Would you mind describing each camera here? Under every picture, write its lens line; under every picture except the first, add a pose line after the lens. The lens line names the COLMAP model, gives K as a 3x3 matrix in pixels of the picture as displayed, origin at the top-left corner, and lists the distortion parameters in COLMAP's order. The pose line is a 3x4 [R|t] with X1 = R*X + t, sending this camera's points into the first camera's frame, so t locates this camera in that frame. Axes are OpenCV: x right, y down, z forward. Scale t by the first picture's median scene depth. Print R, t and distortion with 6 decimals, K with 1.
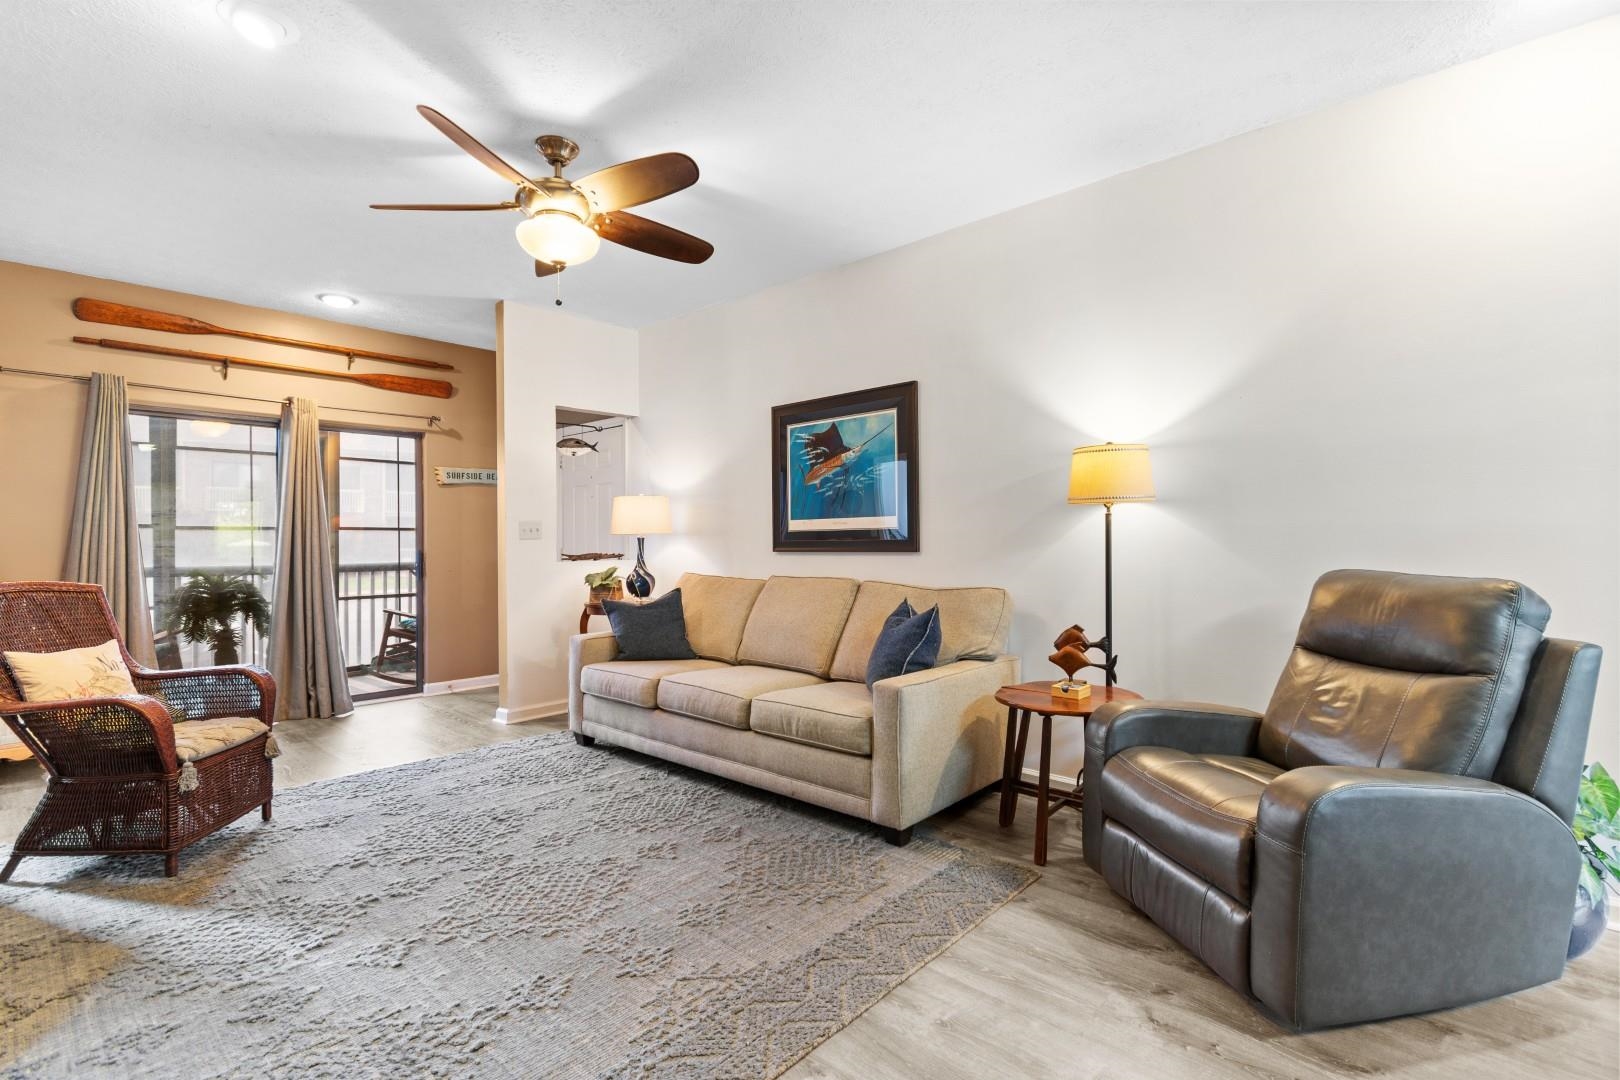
lens RADIAL K [[750.2, 0, 820.7], [0, 750.2, 546.7], [0, 0, 1]] dist [0.005384, -0.002001]
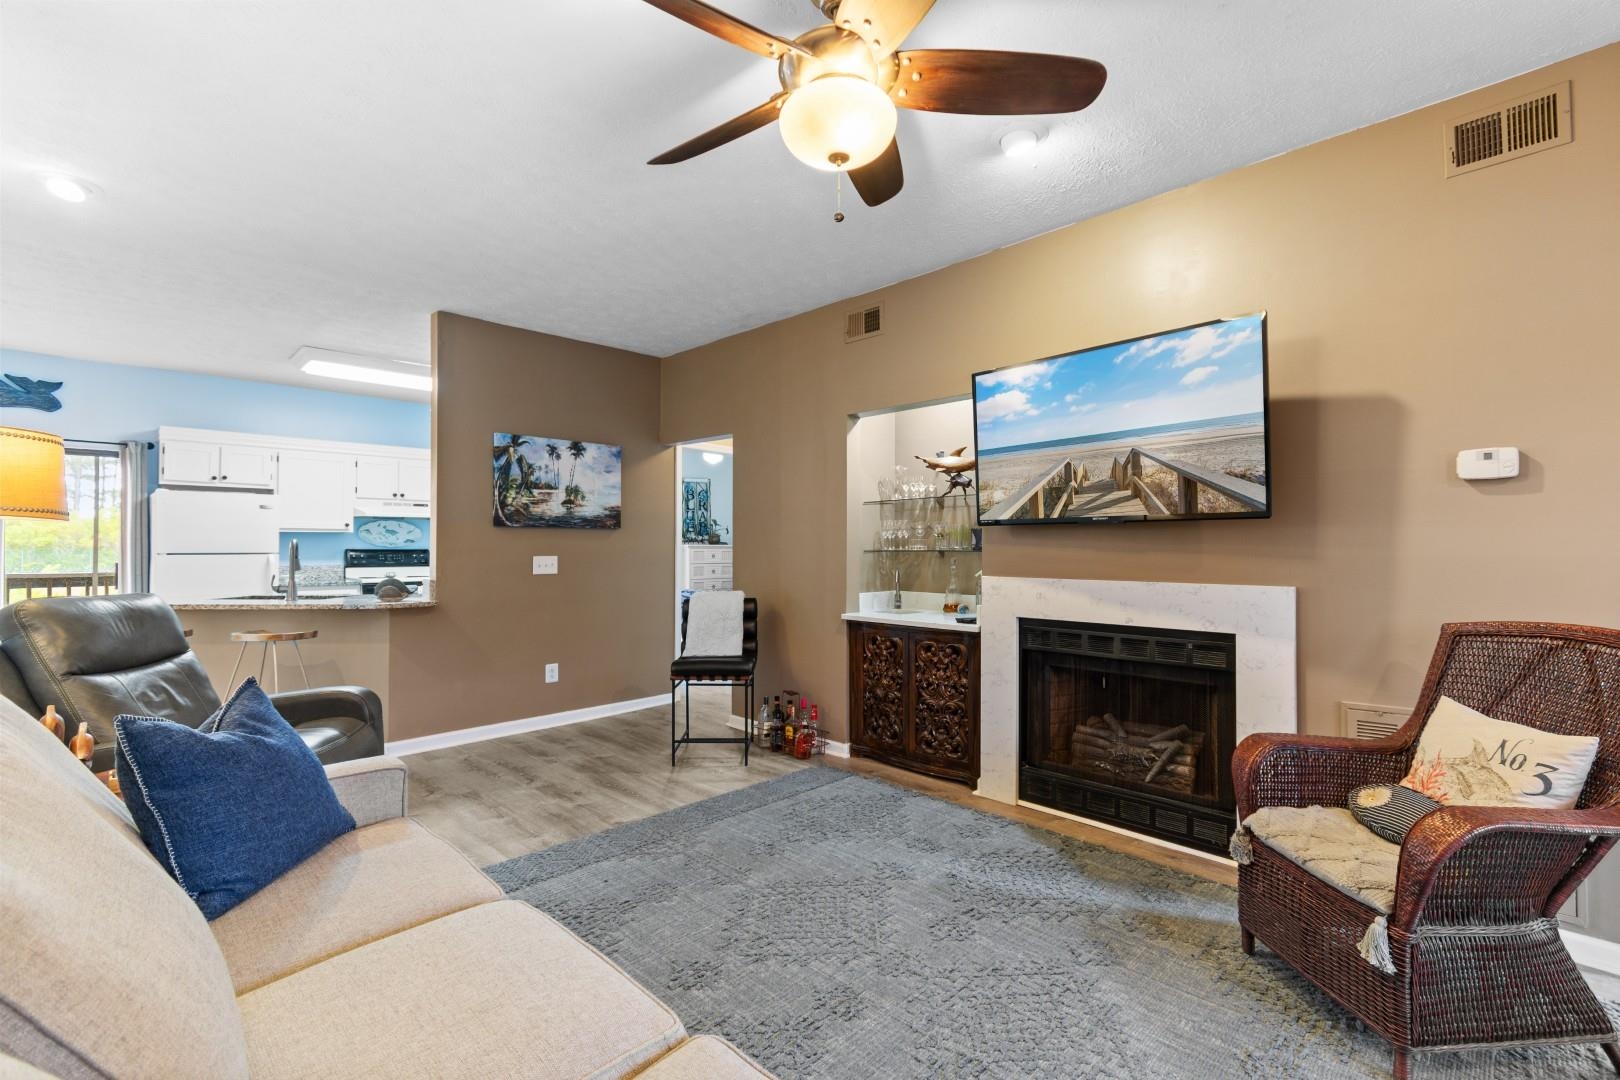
lens RADIAL K [[709.1, 0, 814.8], [0, 709.1, 542.5], [0, 0, 1]] dist [0.004843, -0.002594]
pose [[-0.999253, 0.004749, 0.038364, -0.255069], [0.004742, 0.999989, -0.000291, -0.024023], [-0.038365, -0.000109, -0.999264, 1.199808]]
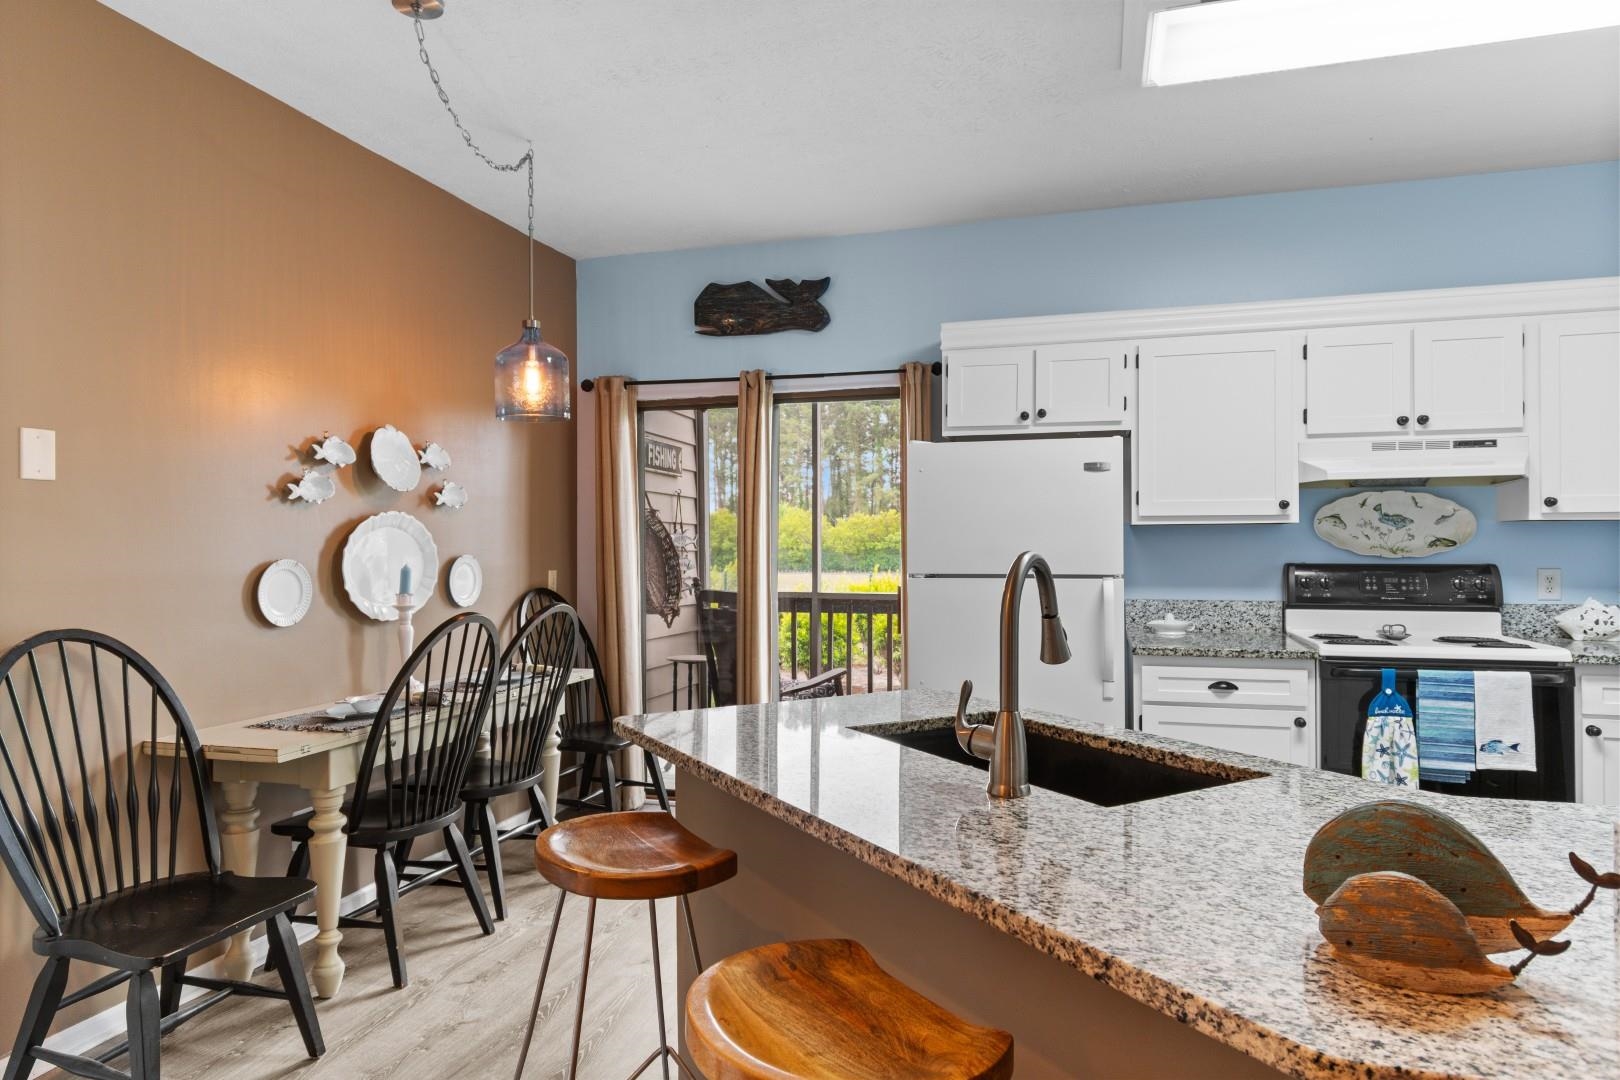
lens RADIAL K [[971.8, 0, 811.7], [0, 971.8, 539.2], [0, 0, 1]] dist [-0.000021, -0.000207]
pose [[-0.440604, 0.011634, 0.897626, 0.286692], [0.012185, 0.999901, -0.006978, -0.037410], [-0.897619, 0.007863, -0.440703, 0.369982]]
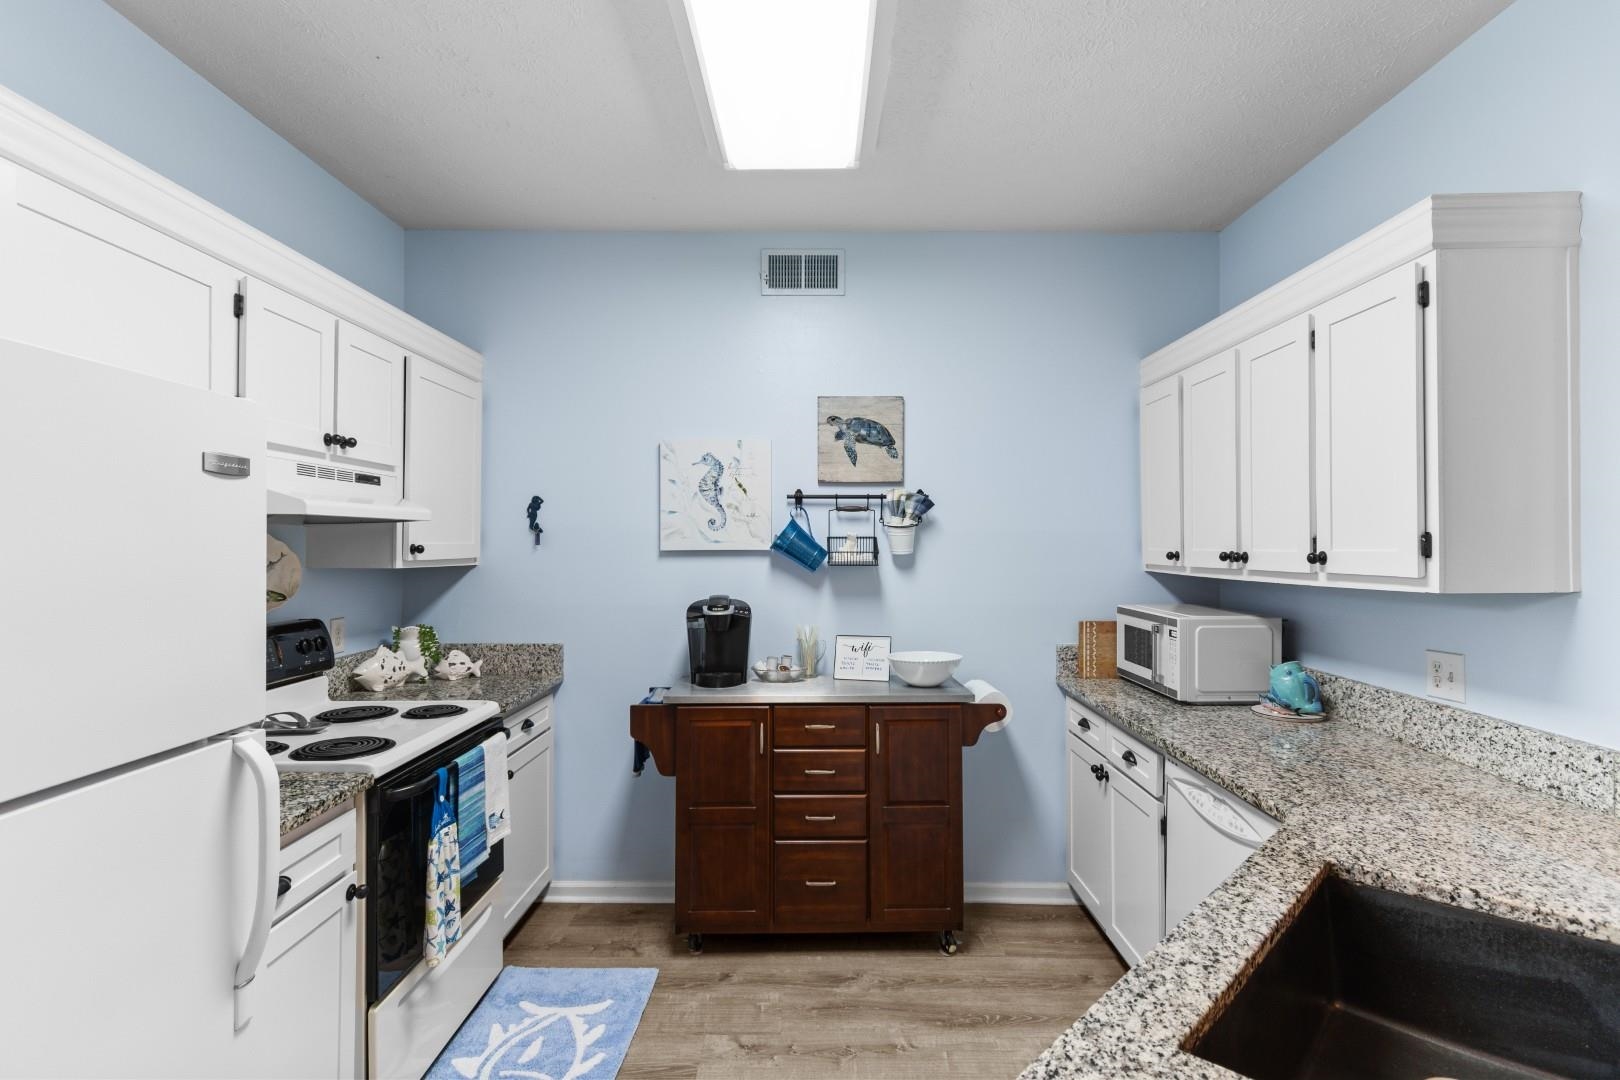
lens RADIAL K [[788.6, 0, 815.4], [0, 788.6, 539.1], [0, 0, 1]] dist [0.004880, -0.004655]
pose [[-0.743349, -0.000074, -0.668904, 0.967156], [-0.000350, 1.000000, 0.000278, -0.077409], [0.668904, 0.000441, -0.743349, 0.119519]]
